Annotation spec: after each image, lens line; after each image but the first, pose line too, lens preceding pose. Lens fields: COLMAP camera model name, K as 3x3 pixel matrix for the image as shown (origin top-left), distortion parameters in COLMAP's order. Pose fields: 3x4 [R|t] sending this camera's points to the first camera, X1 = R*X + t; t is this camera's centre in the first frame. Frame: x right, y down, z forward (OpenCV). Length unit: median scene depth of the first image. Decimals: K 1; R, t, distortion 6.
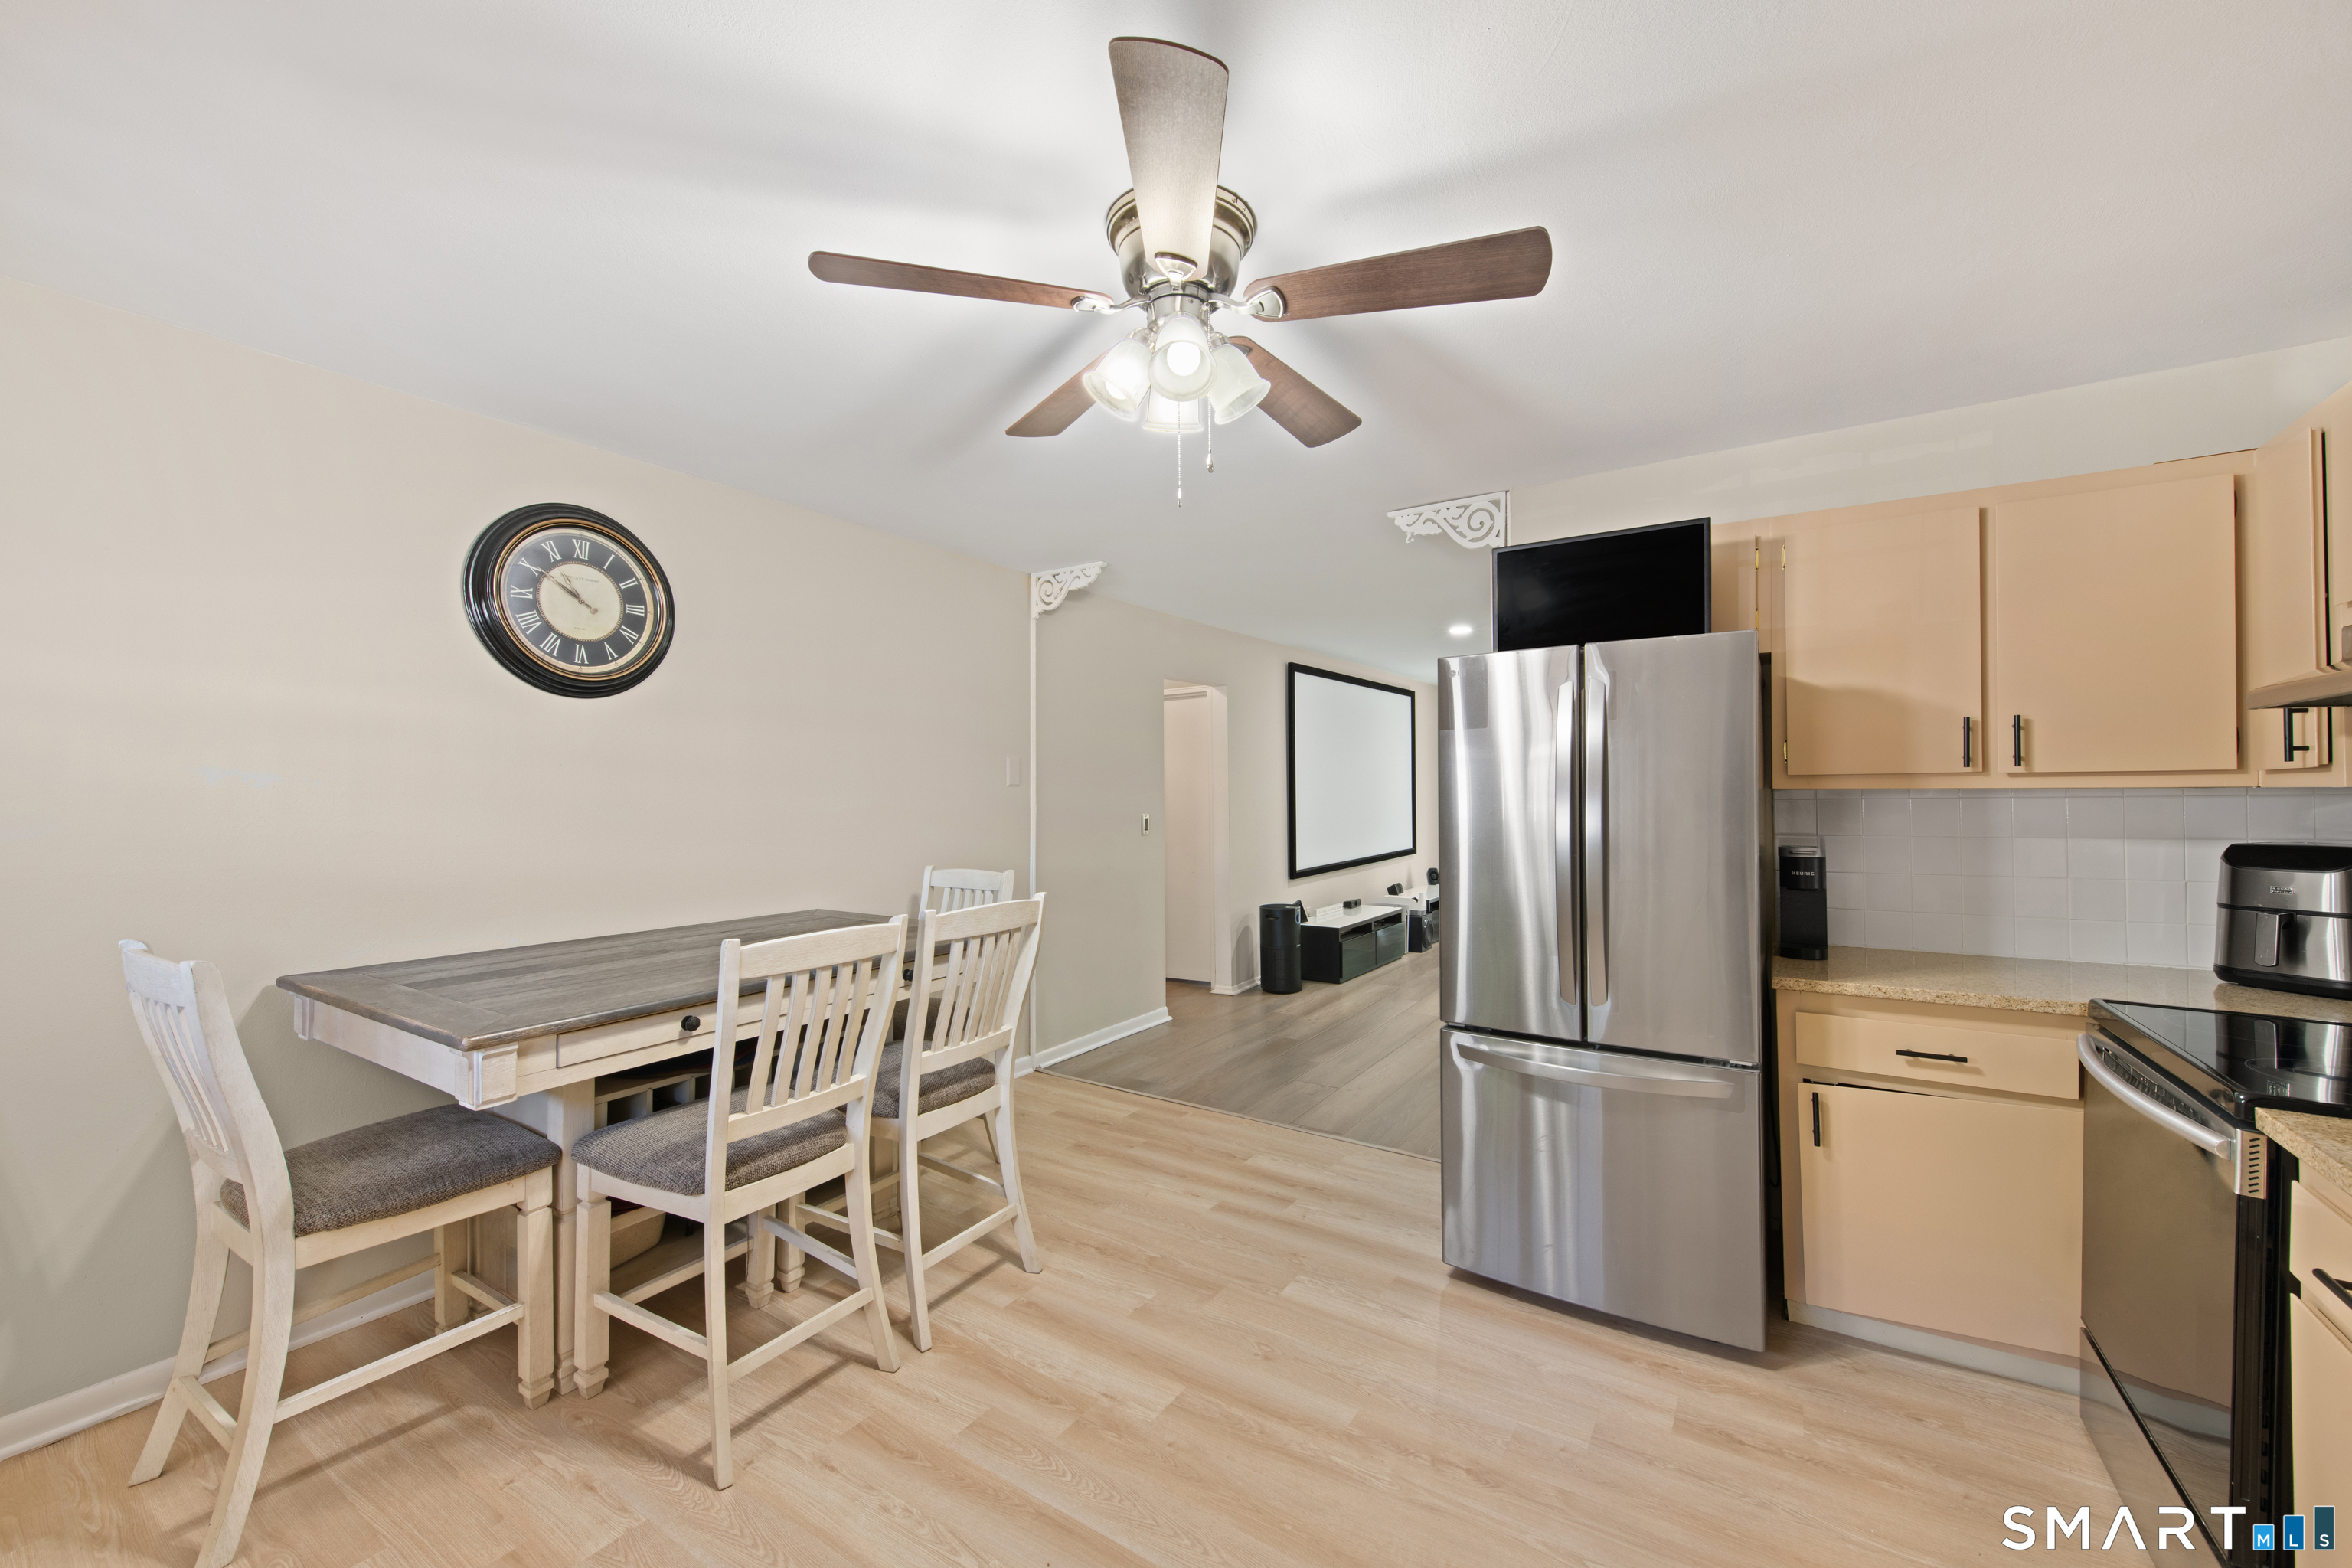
lens RADIAL K [[929.8, 0, 1206.7], [0, 929.8, 779.9], [0, 0, 1]] dist [0.009171, -0.000960]
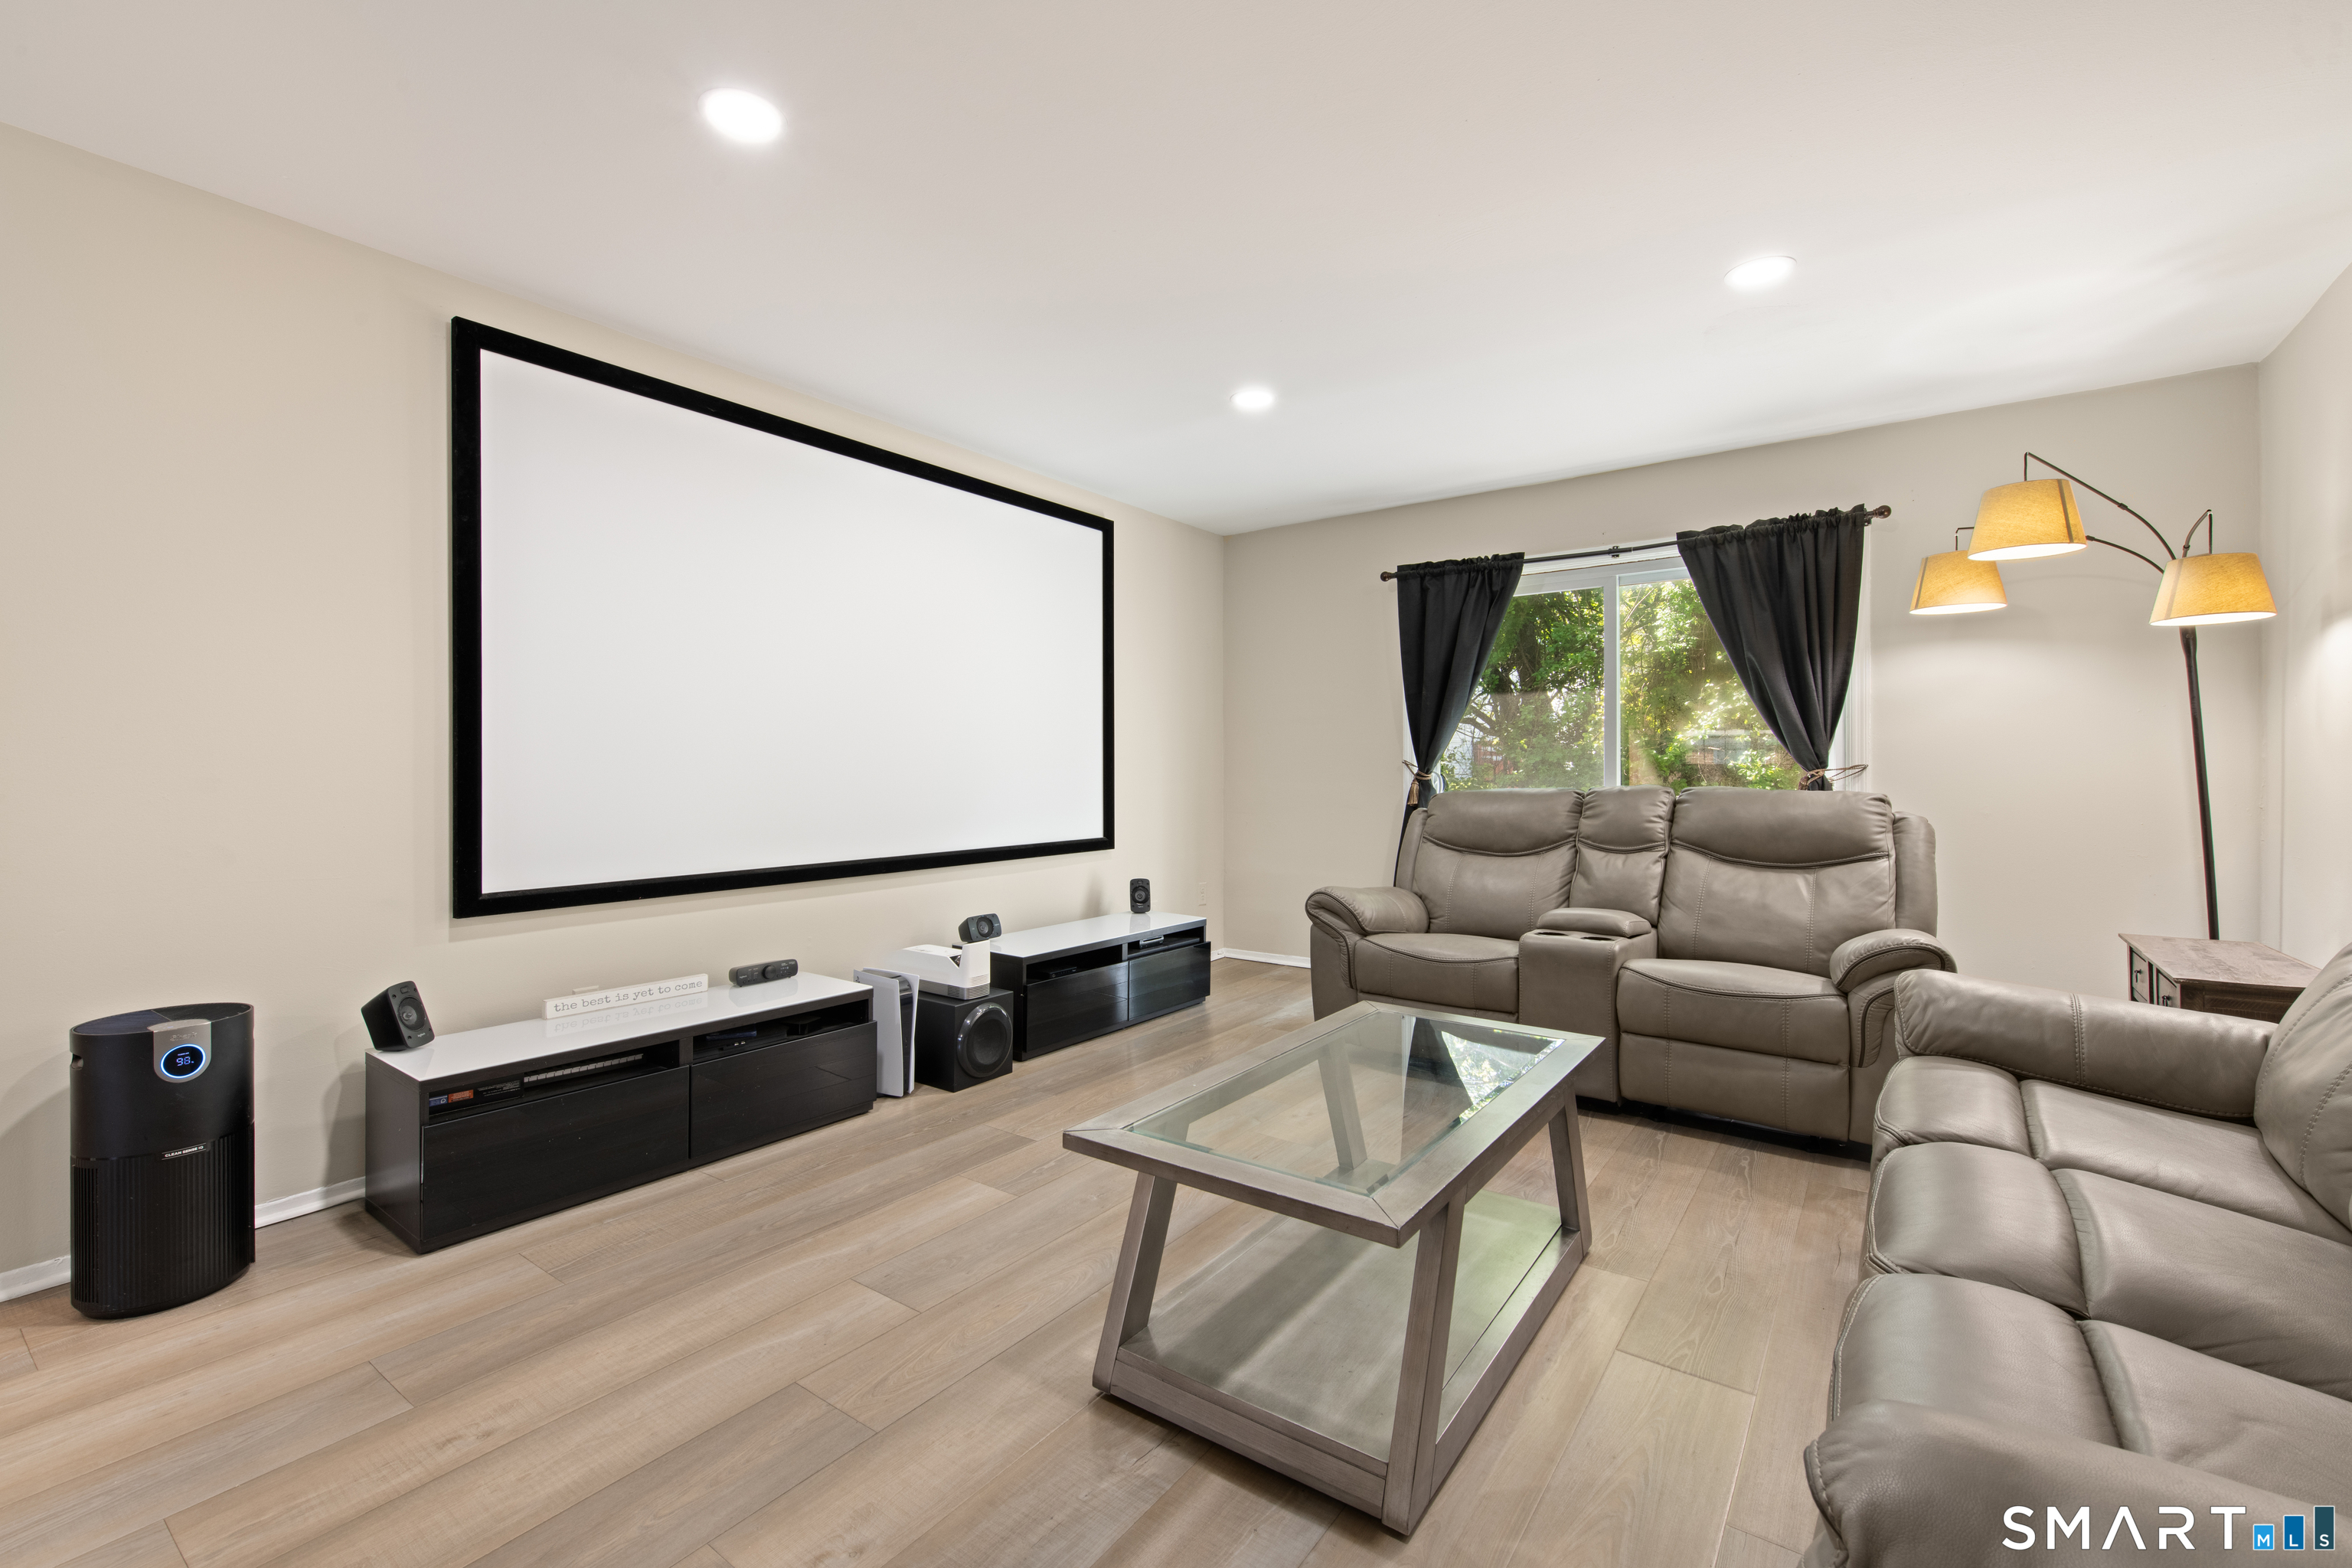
lens RADIAL K [[1006.2, 0, 1166.1], [0, 1006.2, 775.8], [0, 0, 1]] dist [0.002427, 0.000220]
pose [[0.997174, 0.003844, -0.075028, 0.362143], [-0.002881, 0.999912, 0.012940, 0.041537], [0.075071, -0.012687, 0.997097, 0.576974]]
